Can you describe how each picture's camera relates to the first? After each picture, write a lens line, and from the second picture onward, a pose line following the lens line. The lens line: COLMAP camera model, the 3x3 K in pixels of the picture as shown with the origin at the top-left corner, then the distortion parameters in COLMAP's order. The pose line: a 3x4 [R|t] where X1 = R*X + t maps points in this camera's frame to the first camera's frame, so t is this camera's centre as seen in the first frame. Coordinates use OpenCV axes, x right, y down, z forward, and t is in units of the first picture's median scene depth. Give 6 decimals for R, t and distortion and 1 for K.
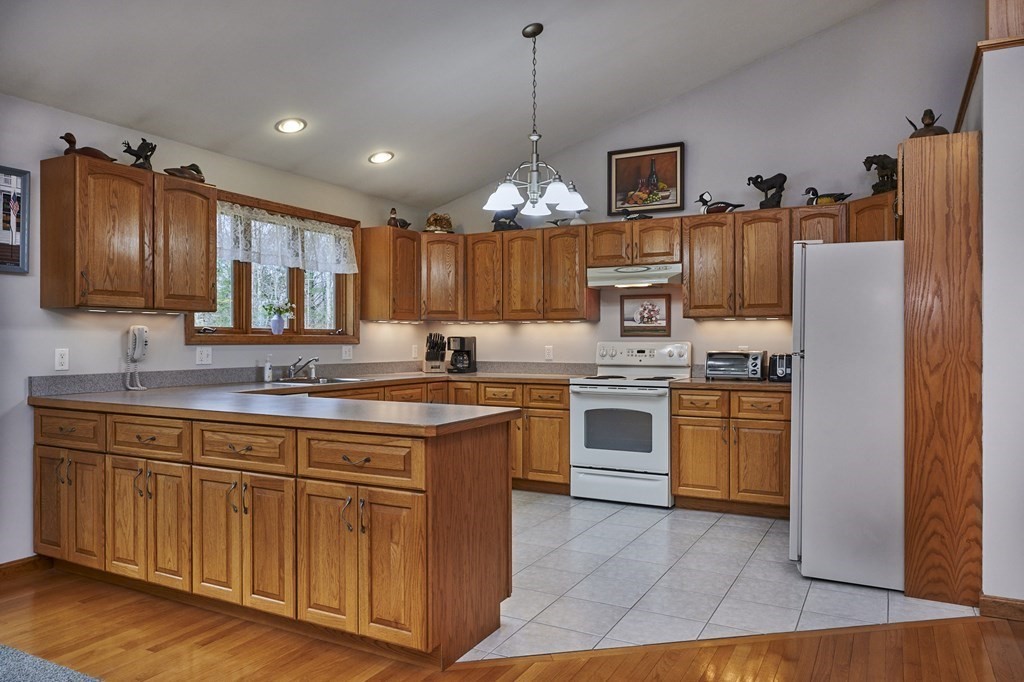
lens RADIAL K [[710.6, 0, 510.8], [0, 710.6, 342.8], [0, 0, 1]] dist [-0.001190, 0.002002]
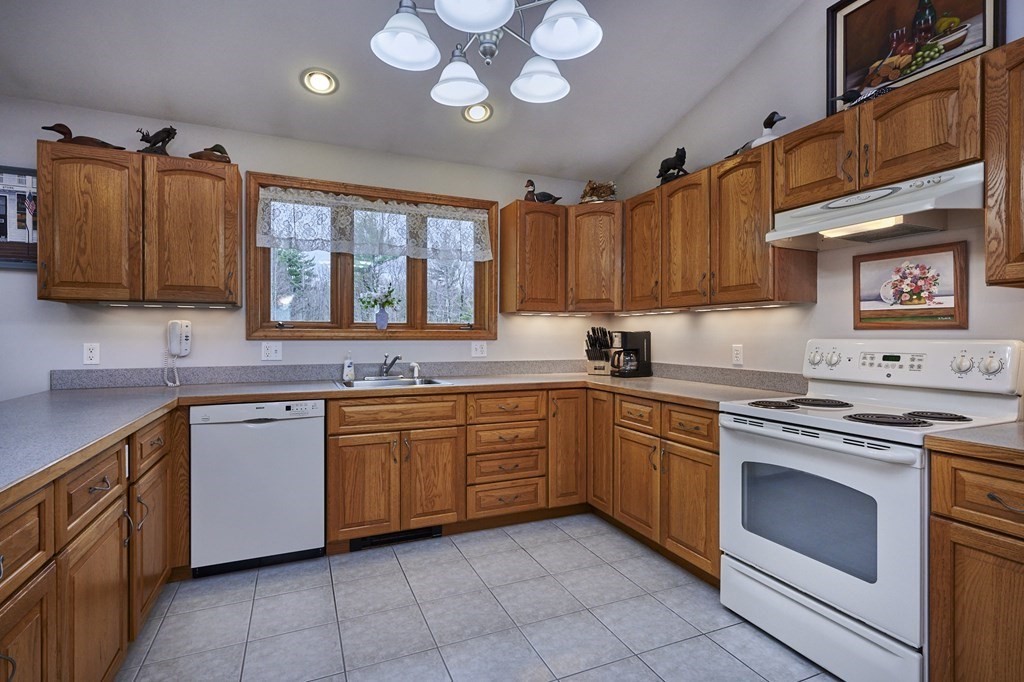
lens RADIAL K [[491.7, 0, 507.6], [0, 491.7, 336.6], [0, 0, 1]] dist [0.001303, 0.000065]
pose [[0.789430, 0.003041, -0.613833, 0.209933], [-0.003696, 0.999993, 0.000200, -0.002729], [0.613829, 0.002110, 0.789436, 0.623206]]
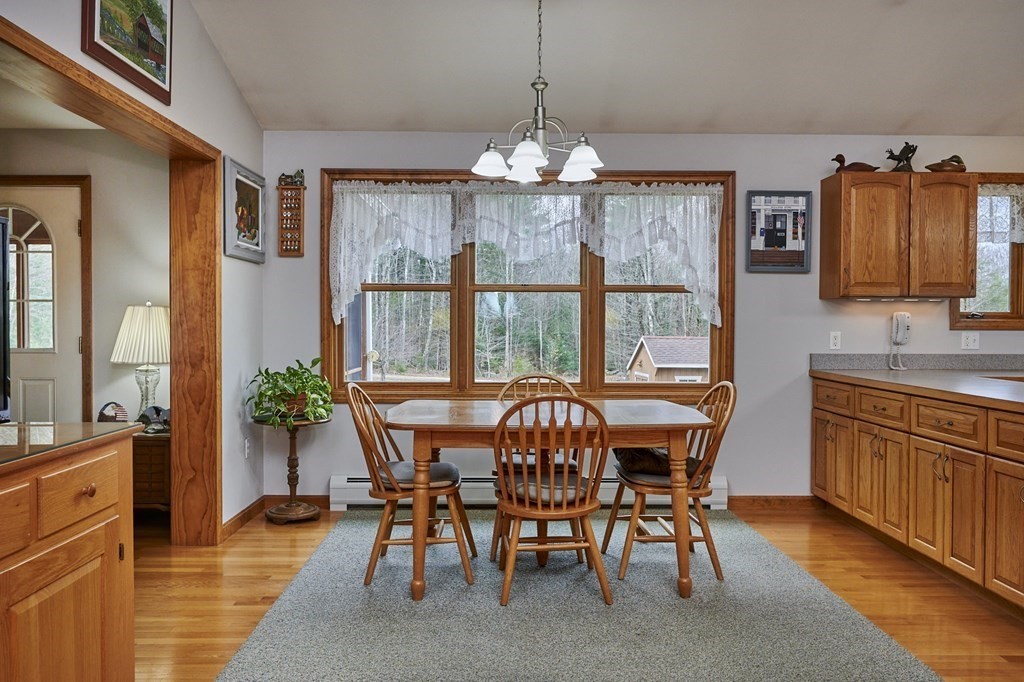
lens RADIAL K [[789.8, 0, 511.3], [0, 789.8, 338.6], [0, 0, 1]] dist [-0.004155, 0.000744]
pose [[0.488717, 0.017895, -0.872259, 0.211910], [-0.007154, 0.999838, 0.016504, 0.001124], [0.872413, -0.001826, 0.488766, -0.110699]]
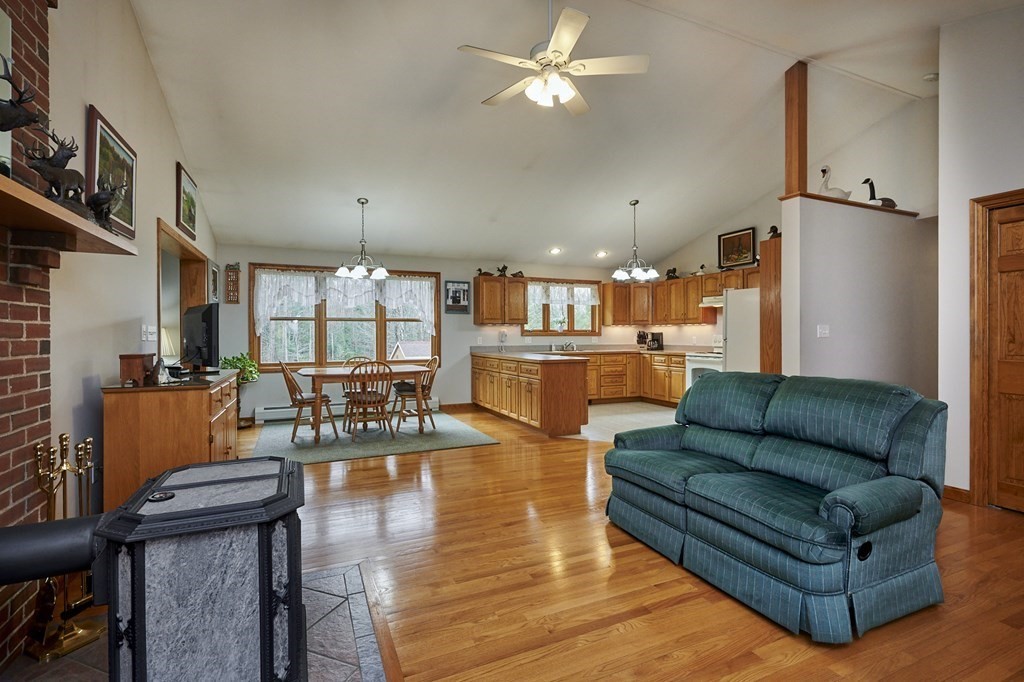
lens RADIAL K [[470.6, 0, 510.3], [0, 470.6, 337.8], [0, 0, 1]] dist [0.004424, 0.000056]
pose [[0.791130, 0.000982, -0.611648, 0.555576], [0.001161, 0.999994, 0.003107, 0.002893], [0.611647, -0.003168, 0.791124, -0.411272]]
